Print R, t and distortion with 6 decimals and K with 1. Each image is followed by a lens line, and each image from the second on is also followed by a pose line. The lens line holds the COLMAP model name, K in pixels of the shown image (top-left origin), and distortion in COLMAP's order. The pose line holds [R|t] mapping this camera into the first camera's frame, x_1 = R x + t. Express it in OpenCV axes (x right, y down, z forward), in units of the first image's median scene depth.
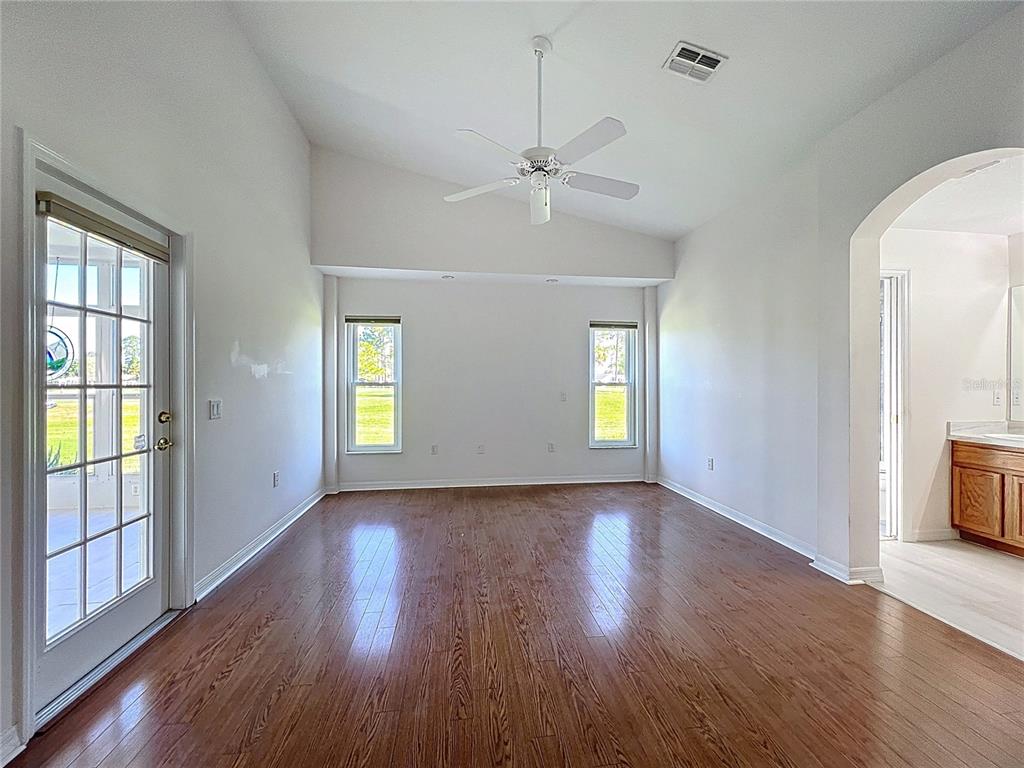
lens RADIAL K [[414.9, 0, 510.8], [0, 414.9, 384.8], [0, 0, 1]] dist [-0.001049, -0.000151]
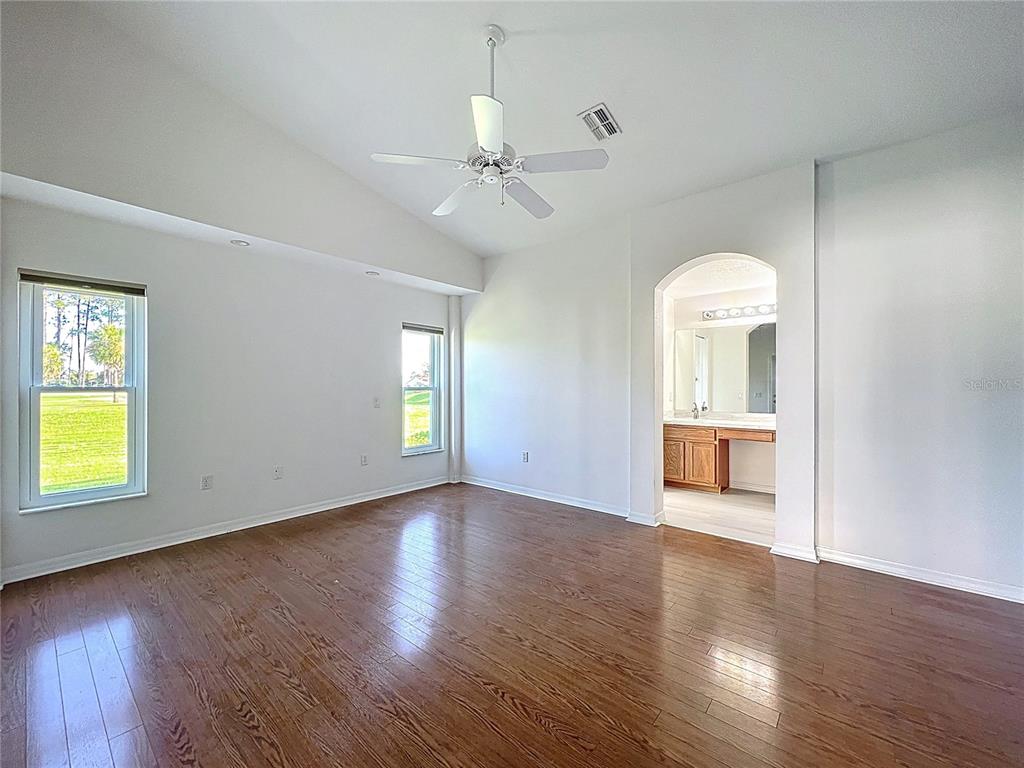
lens RADIAL K [[415.6, 0, 511.2], [0, 415.6, 386.9], [0, 0, 1]] dist [-0.001348, -0.000175]
pose [[0.741066, 0.002068, 0.671429, -0.287936], [0.002284, 0.999982, -0.005601, 0.000004], [-0.671428, 0.005684, 0.741048, 0.141210]]
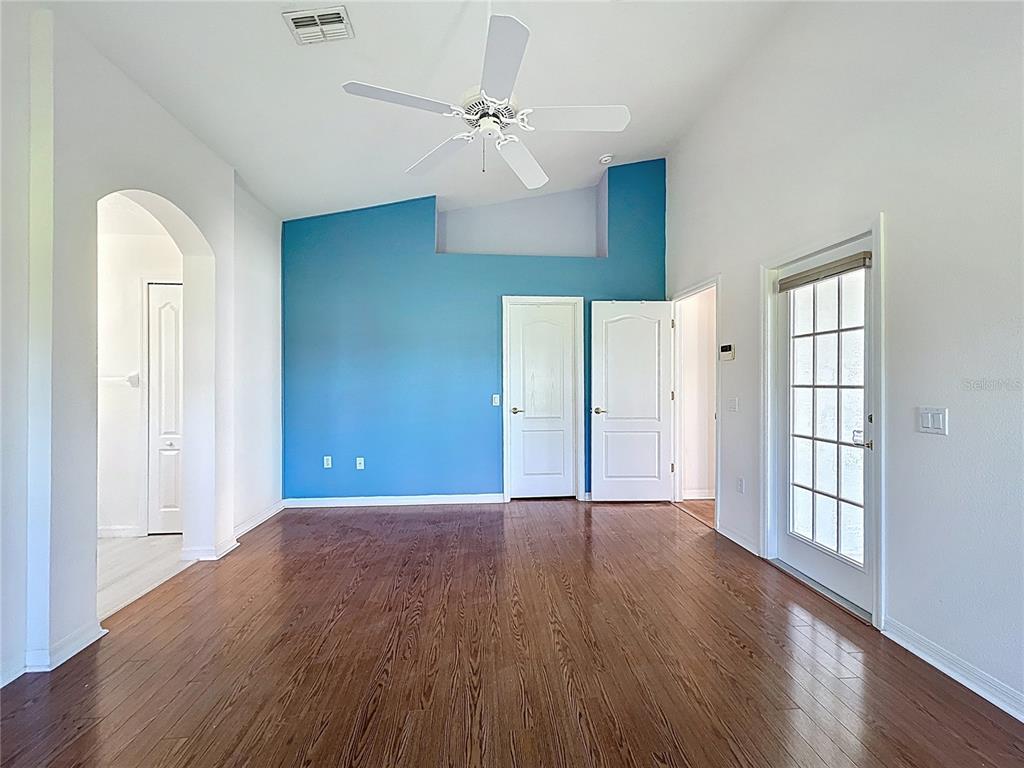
lens RADIAL K [[414.9, 0, 510.8], [0, 414.9, 384.8], [0, 0, 1]] dist [-0.001049, -0.000151]
pose [[-0.998298, -0.000454, 0.058313, -0.010108], [-0.000155, 0.999987, 0.005148, -0.003240], [-0.058315, 0.005130, -0.998285, 0.956545]]
